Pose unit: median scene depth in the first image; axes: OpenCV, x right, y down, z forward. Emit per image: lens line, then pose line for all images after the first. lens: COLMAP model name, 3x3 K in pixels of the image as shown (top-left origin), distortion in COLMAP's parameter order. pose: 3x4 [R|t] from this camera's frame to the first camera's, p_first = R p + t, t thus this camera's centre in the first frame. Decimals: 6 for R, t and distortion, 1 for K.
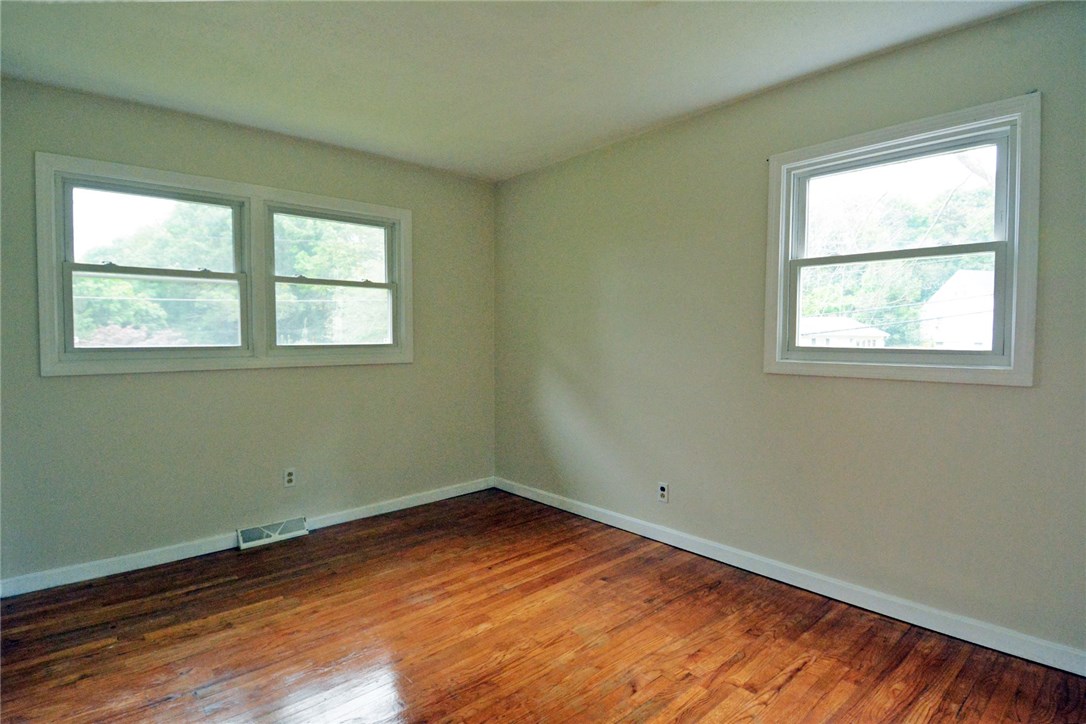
lens RADIAL K [[554.3, 0, 546.3], [0, 554.3, 355.7], [0, 0, 1]] dist [0.039217, -0.047377]
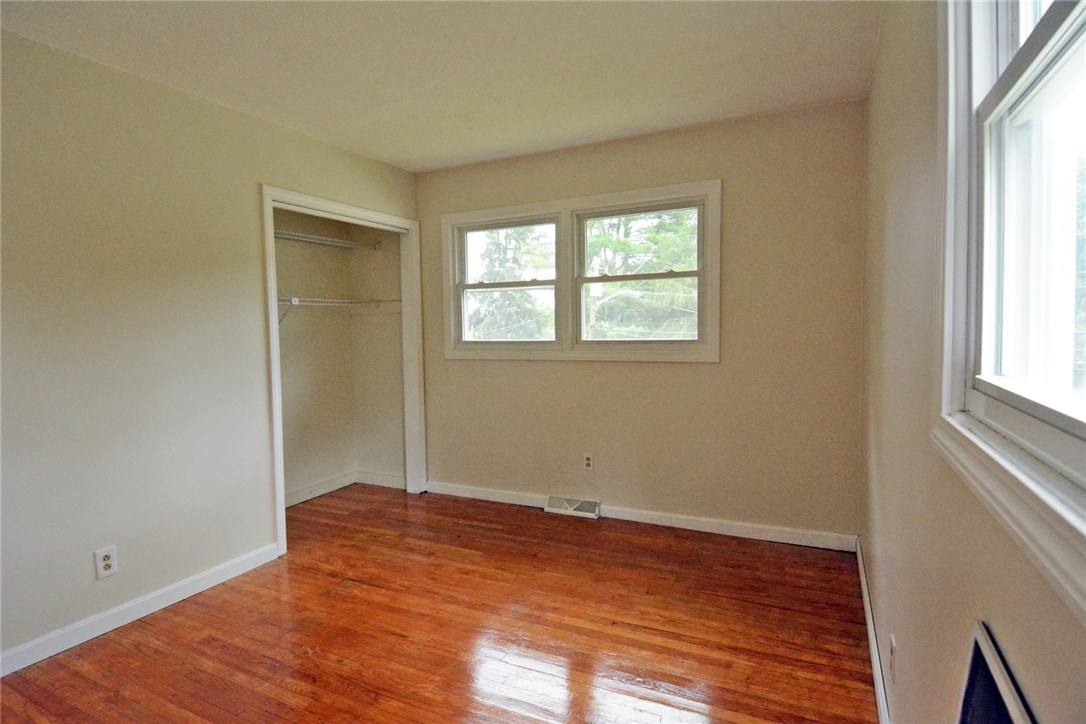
lens RADIAL K [[554.3, 0, 546.3], [0, 554.3, 355.7], [0, 0, 1]] dist [0.039217, -0.047377]
pose [[0.384332, 0.041195, -0.922275, 0.532904], [-0.021144, 0.999135, 0.035817, -0.027695], [0.922953, 0.005735, 0.384871, 0.542300]]
